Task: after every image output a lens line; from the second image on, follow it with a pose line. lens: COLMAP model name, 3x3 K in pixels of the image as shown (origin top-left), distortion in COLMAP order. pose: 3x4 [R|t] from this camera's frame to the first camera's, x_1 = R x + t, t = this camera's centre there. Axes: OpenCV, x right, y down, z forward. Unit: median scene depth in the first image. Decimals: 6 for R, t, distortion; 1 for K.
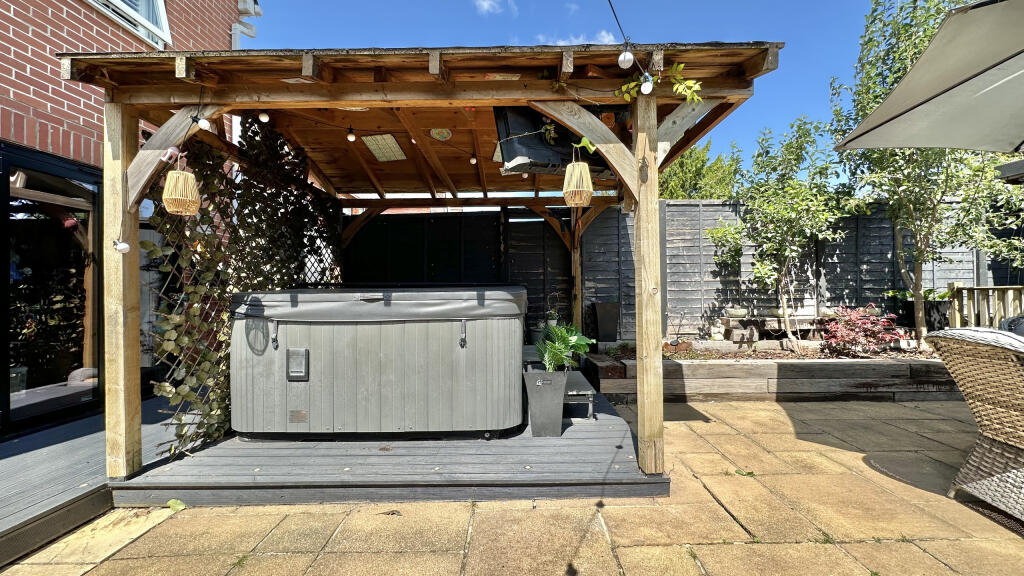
lens RADIAL K [[410.1, 0, 512.0], [0, 410.1, 288.0], [0, 0, 1]] dist [-0.000160, 0.000267]
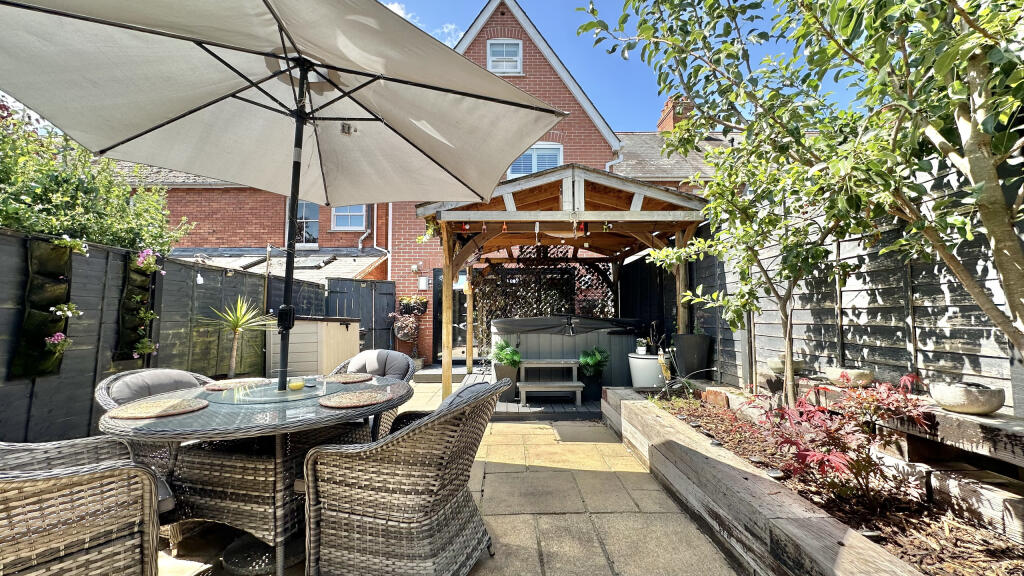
lens RADIAL K [[410.1, 0, 512.0], [0, 410.1, 288.0], [0, 0, 1]] dist [-0.000160, 0.000267]
pose [[-0.024109, -0.069673, -0.997278, 2.038616], [0.006270, 0.997538, -0.069843, -0.020108], [0.999690, -0.007937, -0.023613, 1.124009]]
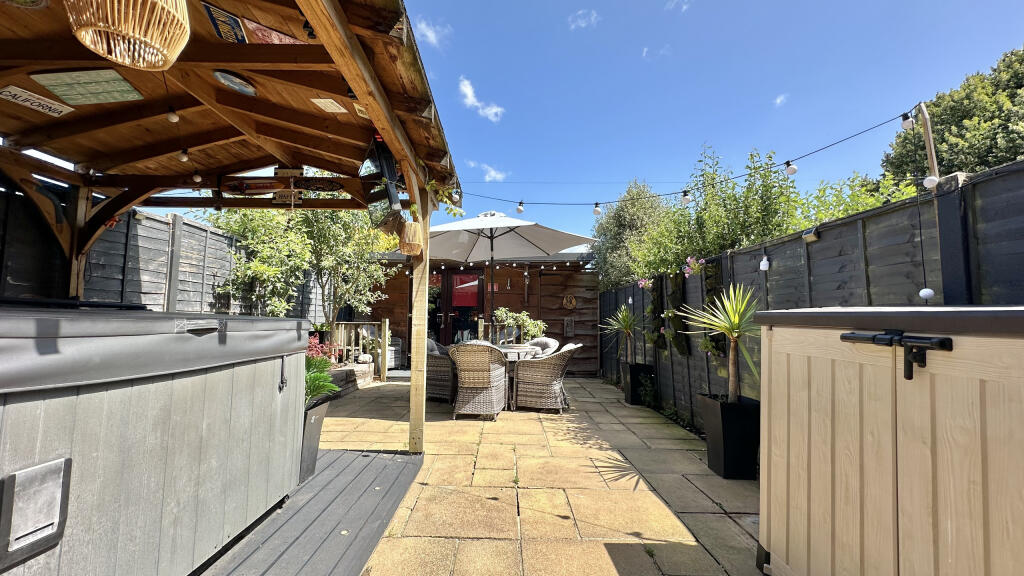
lens RADIAL K [[410.1, 0, 512.0], [0, 410.1, 288.0], [0, 0, 1]] dist [-0.000160, 0.000267]
pose [[-0.019787, 0.096819, 0.995105, -0.913031], [-0.014324, 0.995171, -0.097110, 0.018766], [-0.999702, -0.016175, -0.018305, 0.582866]]
